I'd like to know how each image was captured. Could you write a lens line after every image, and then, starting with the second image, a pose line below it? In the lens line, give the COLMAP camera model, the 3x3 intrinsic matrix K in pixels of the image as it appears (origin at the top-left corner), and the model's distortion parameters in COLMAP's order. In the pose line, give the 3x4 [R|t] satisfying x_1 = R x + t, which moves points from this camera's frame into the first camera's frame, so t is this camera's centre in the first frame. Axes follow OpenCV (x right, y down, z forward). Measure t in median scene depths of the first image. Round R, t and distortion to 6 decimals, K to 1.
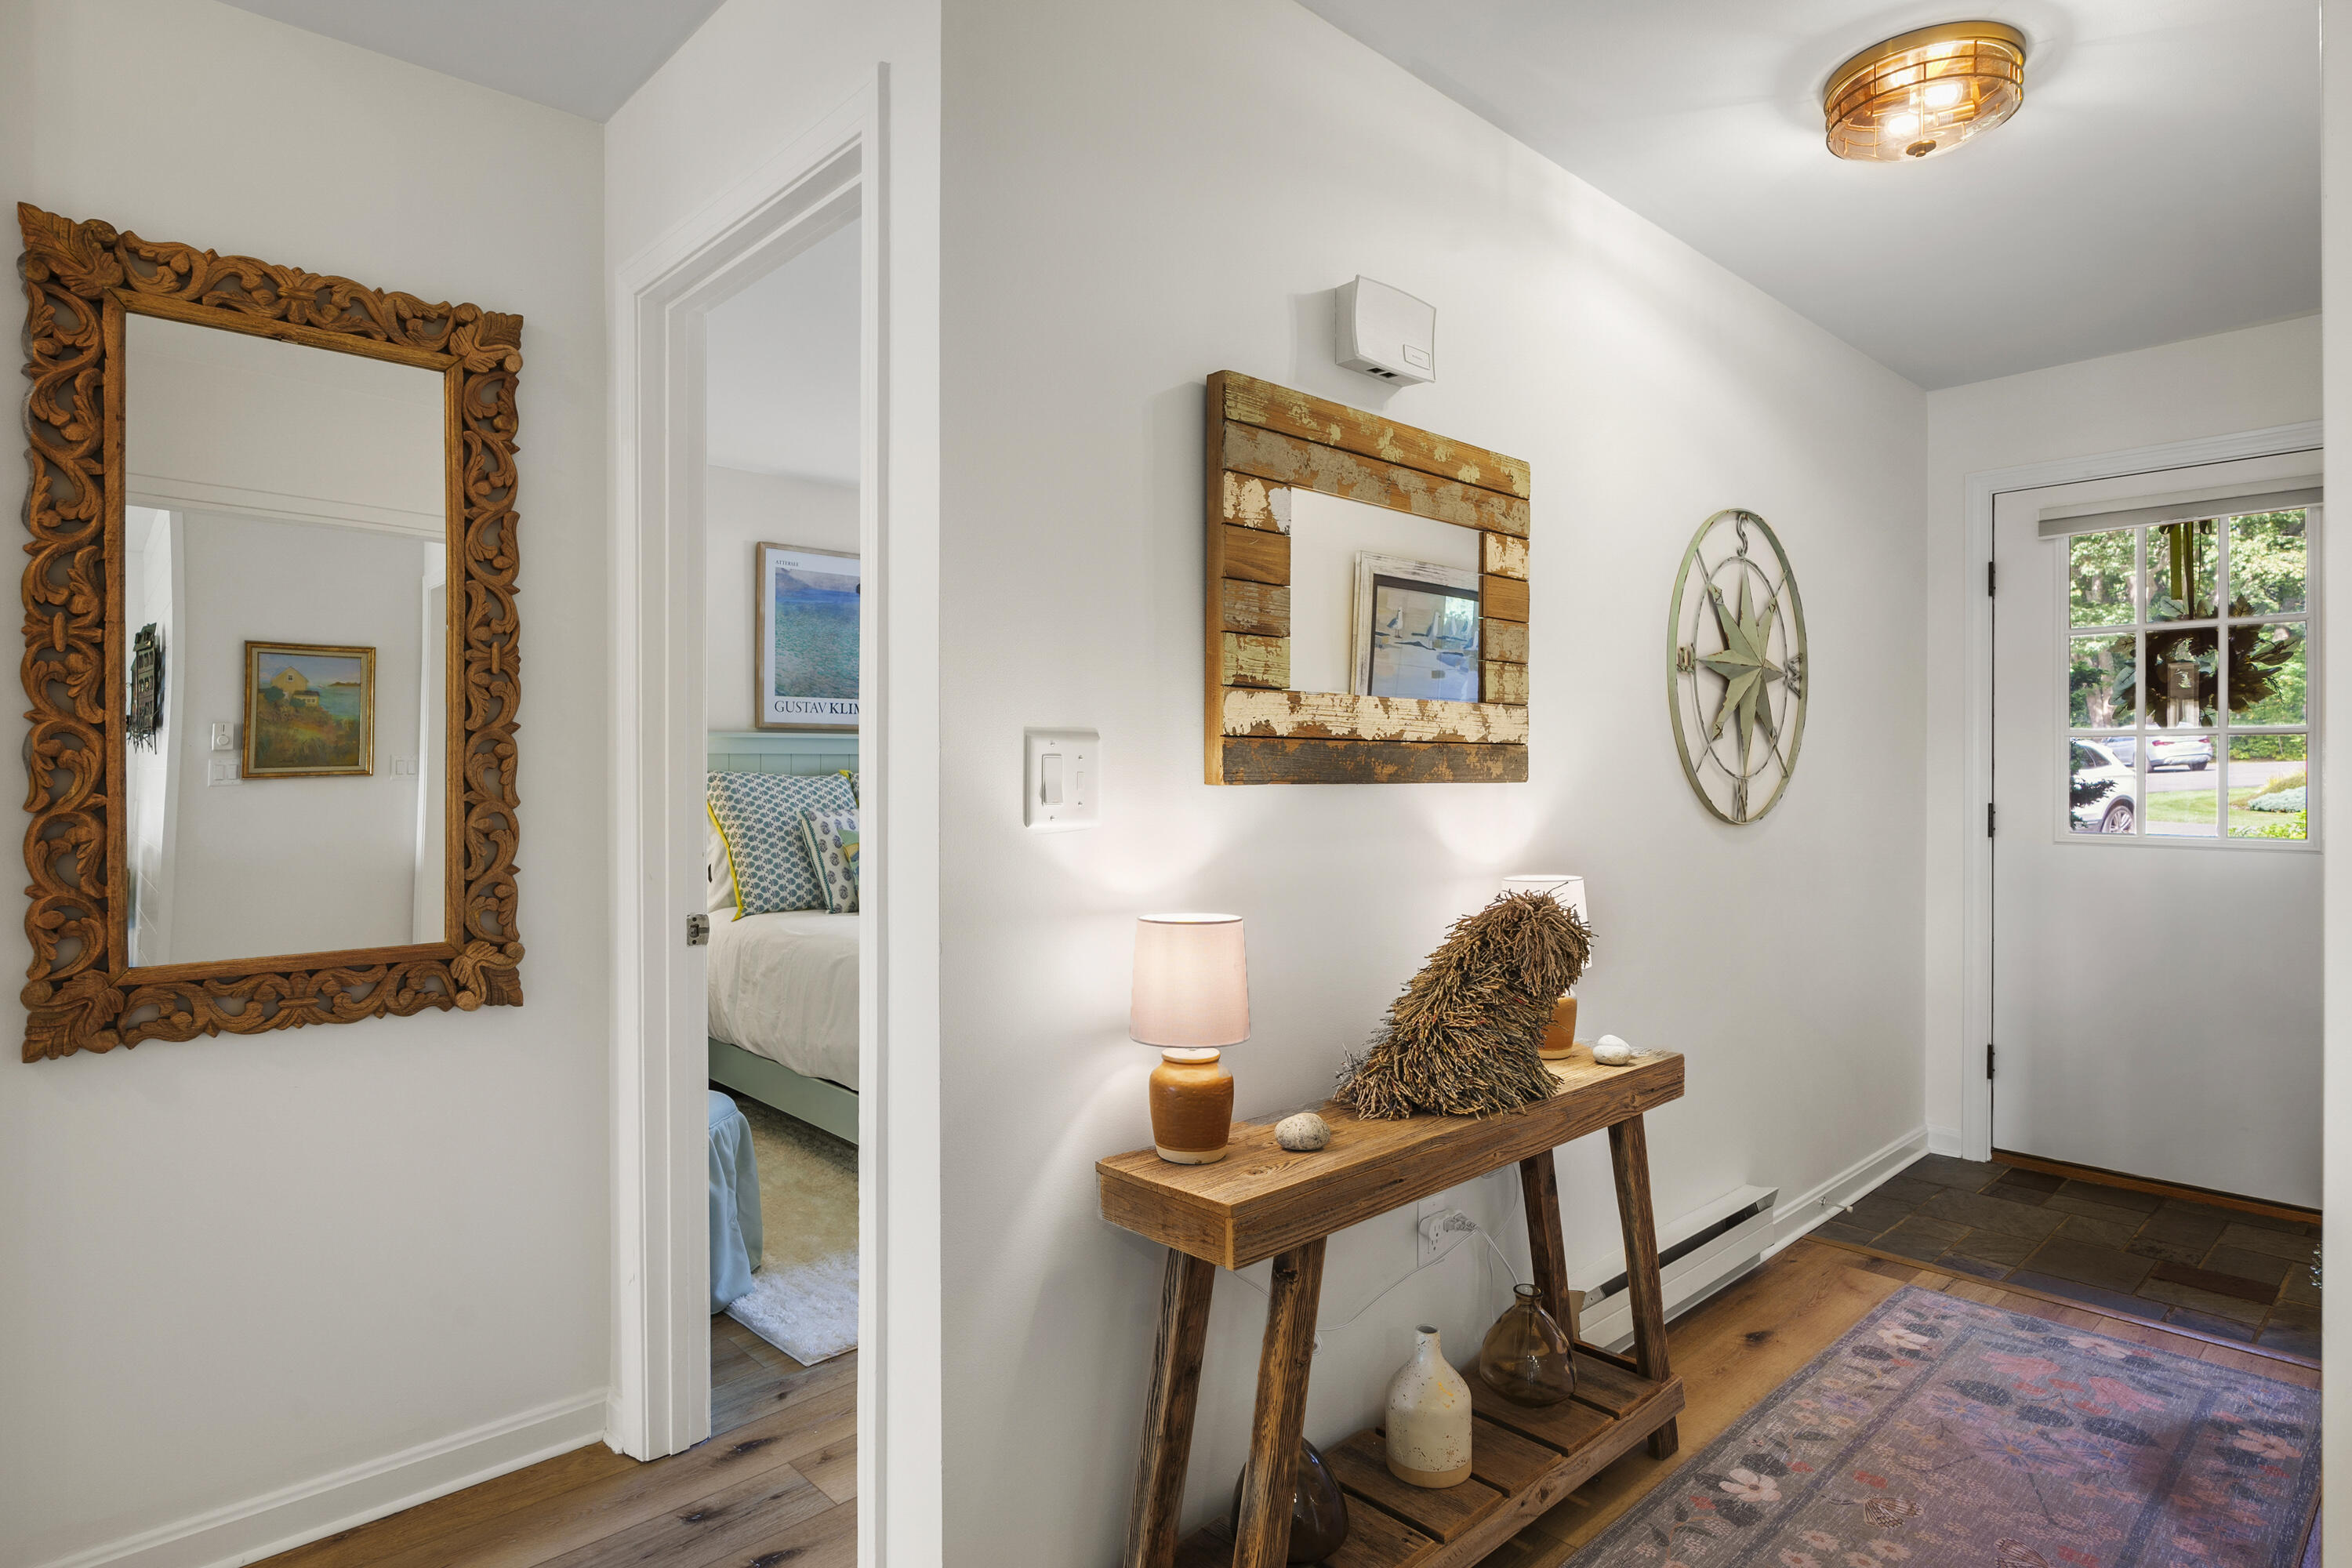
lens RADIAL K [[1255.2, 0, 1172.1], [0, 1255.2, 830.0], [0, 0, 1]] dist [0.000340, -0.000066]
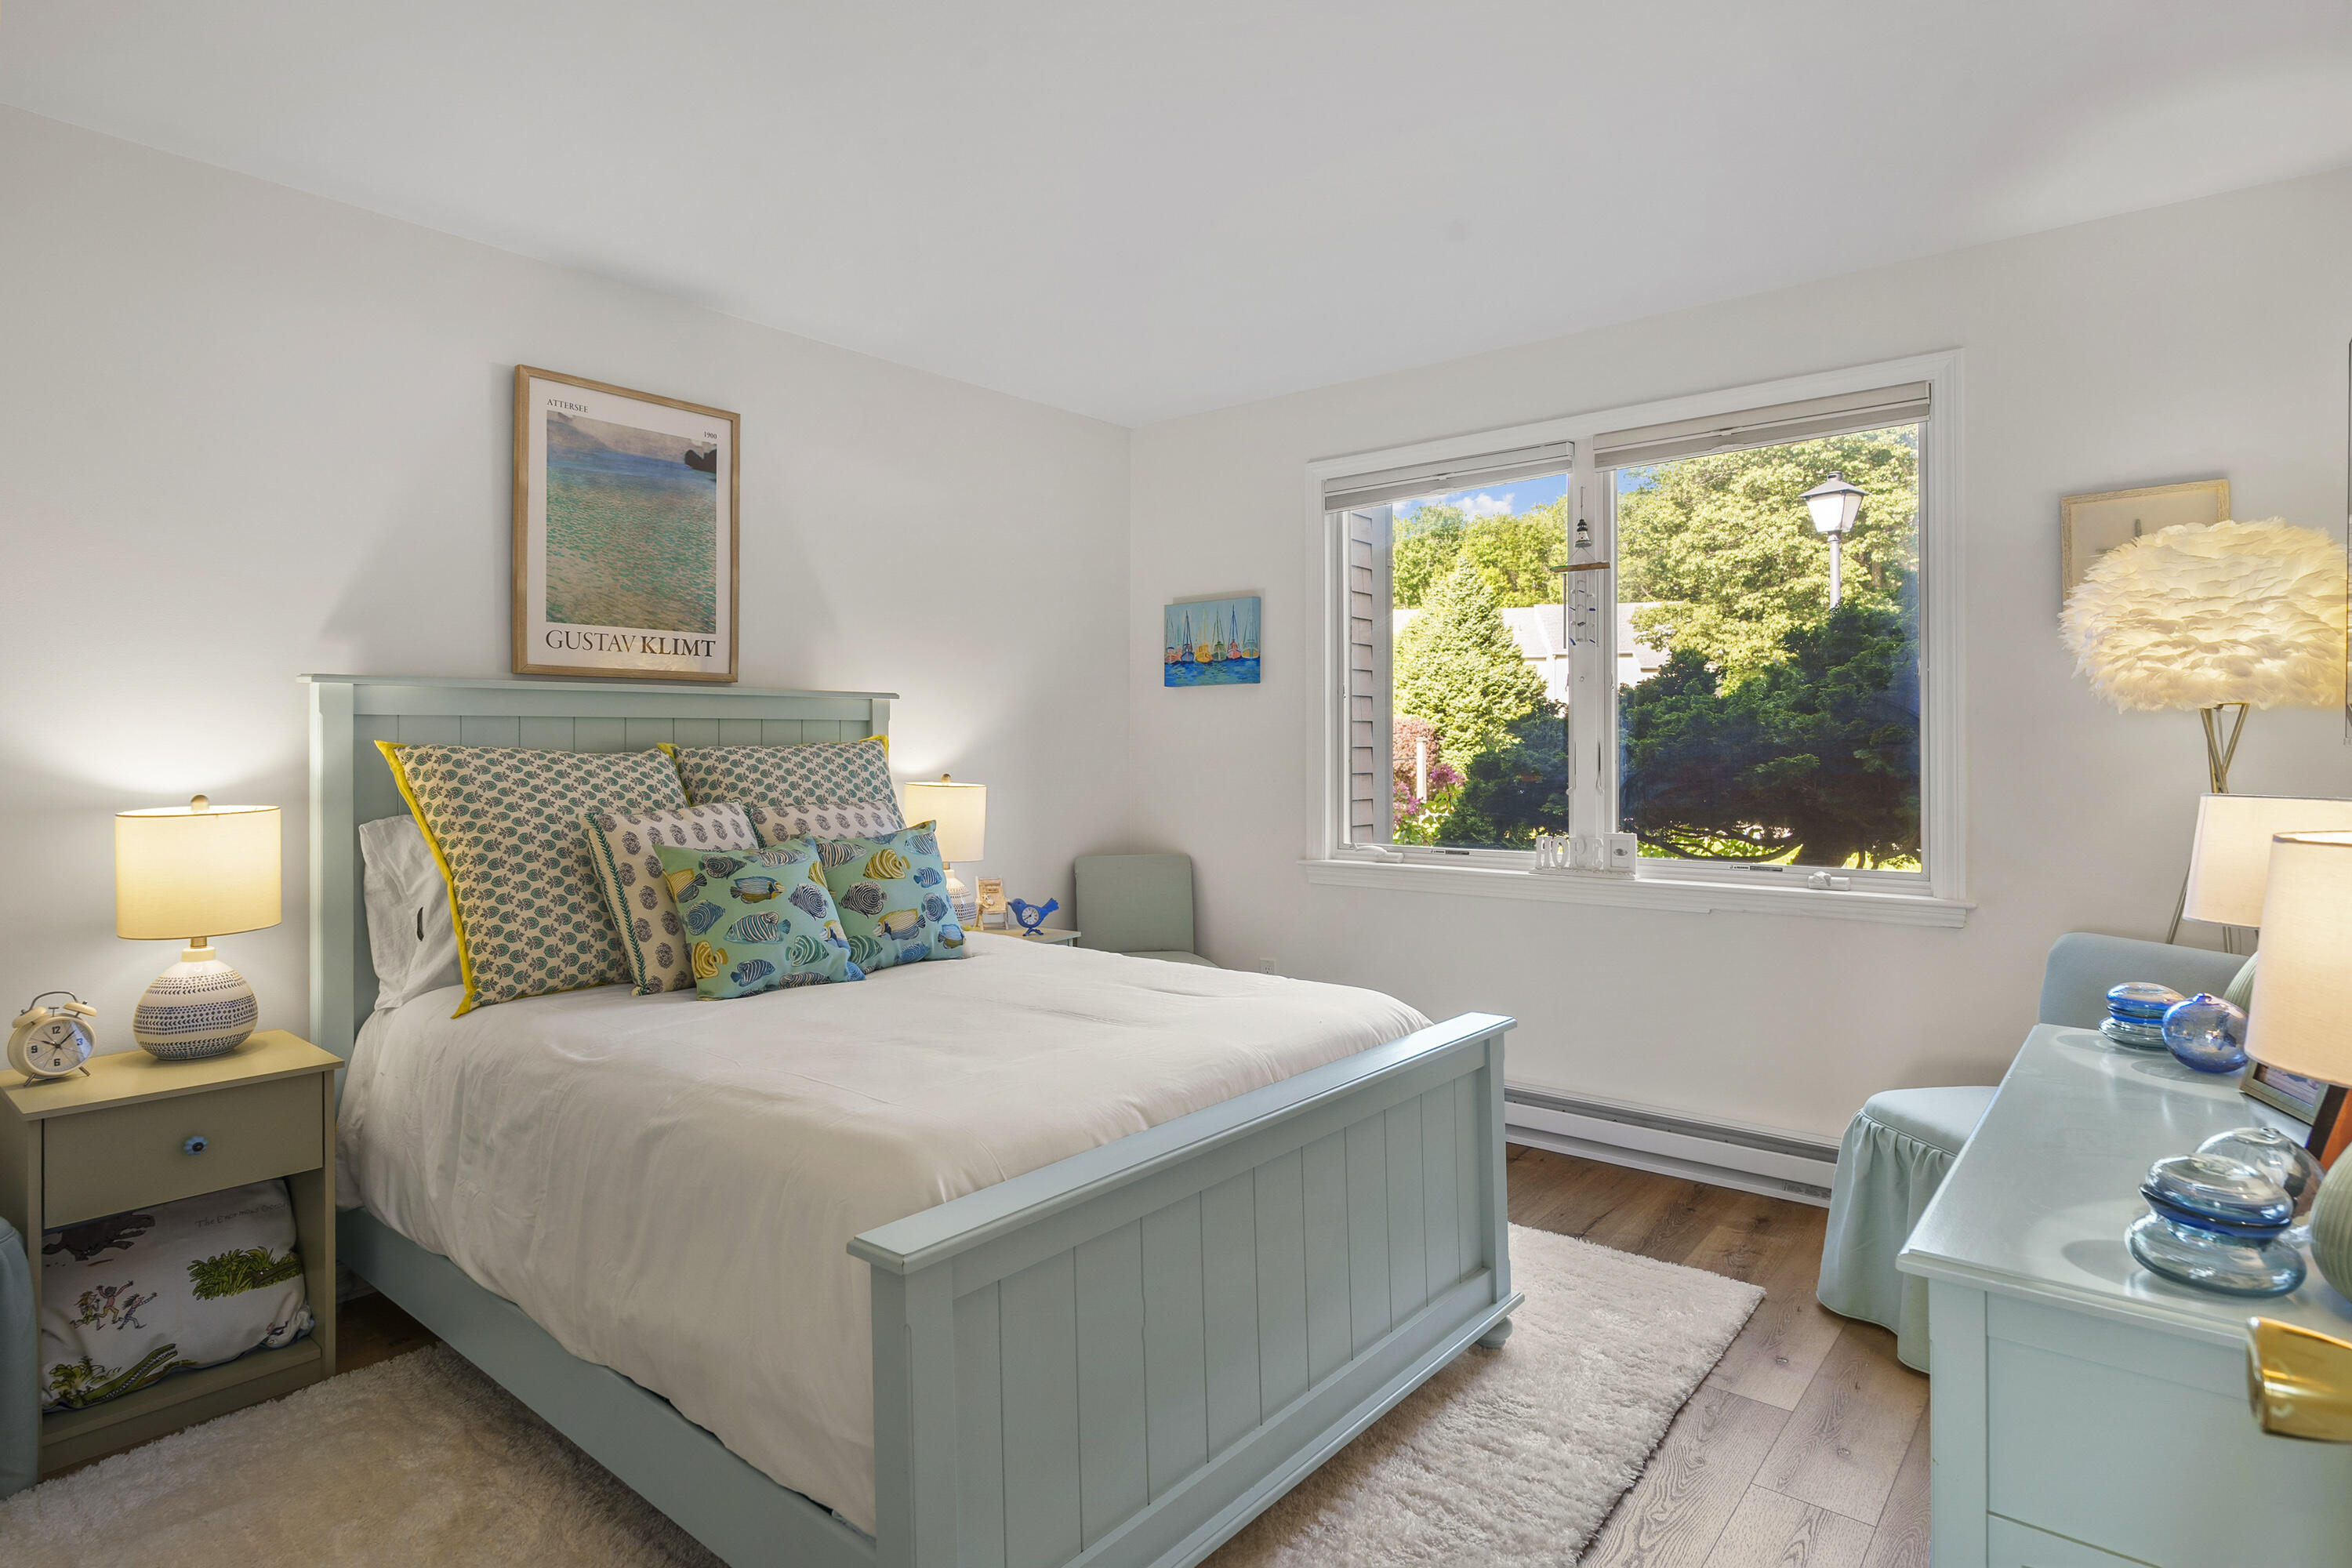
lens RADIAL K [[1244.8, 0, 1176.0], [0, 1244.8, 784.0], [0, 0, 1]] dist [0.000417, 0.000047]
pose [[0.990909, -0.005079, 0.134434, -0.096542], [0.007143, 0.999864, -0.014871, -0.017114], [-0.134340, 0.015696, 0.990811, 0.366572]]
